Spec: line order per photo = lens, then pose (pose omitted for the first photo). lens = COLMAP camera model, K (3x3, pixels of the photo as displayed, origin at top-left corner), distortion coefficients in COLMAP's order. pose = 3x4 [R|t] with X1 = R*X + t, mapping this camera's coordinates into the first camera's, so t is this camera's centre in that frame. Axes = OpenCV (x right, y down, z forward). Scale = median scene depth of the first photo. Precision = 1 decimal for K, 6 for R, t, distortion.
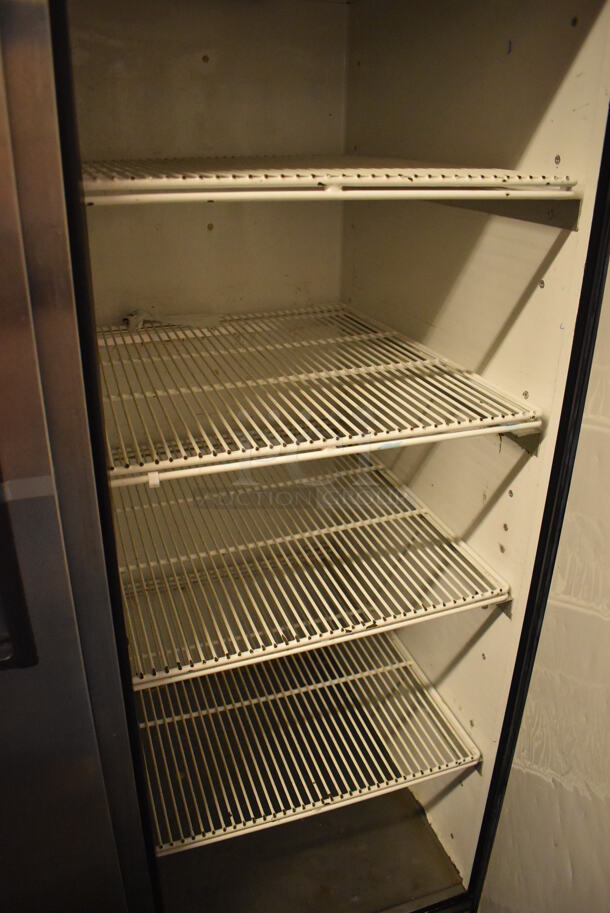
lens RADIAL K [[697.0, 0, 305.0], [0, 697.0, 456.5], [0, 0, 1]] dist [0.001863, 0.001178]
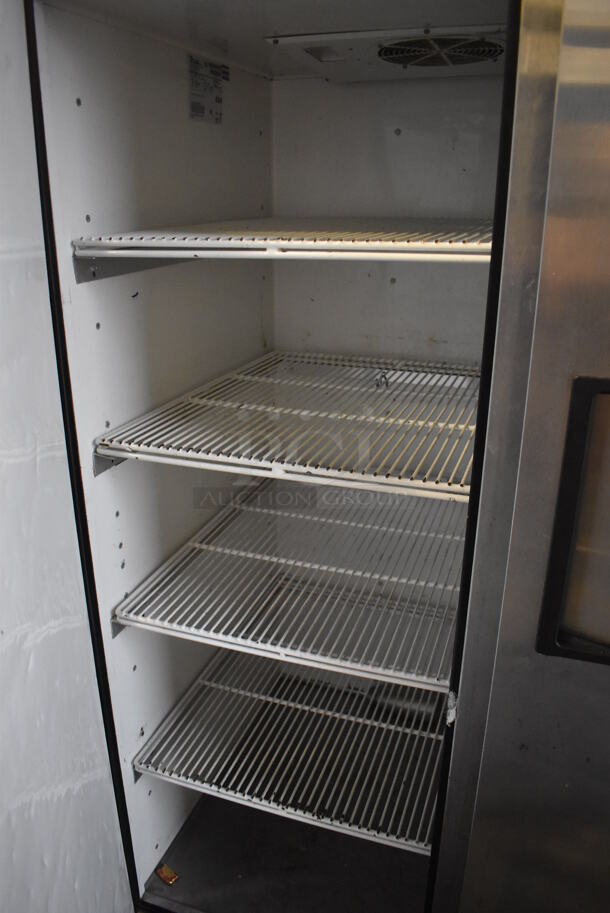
lens RADIAL K [[697.0, 0, 305.0], [0, 697.0, 456.5], [0, 0, 1]] dist [0.001863, 0.001178]
pose [[0.804312, 0.190191, -0.562947, 0.718440], [-0.230381, 0.973100, -0.000398, -0.043363], [0.547728, 0.130013, 0.826493, 0.071831]]
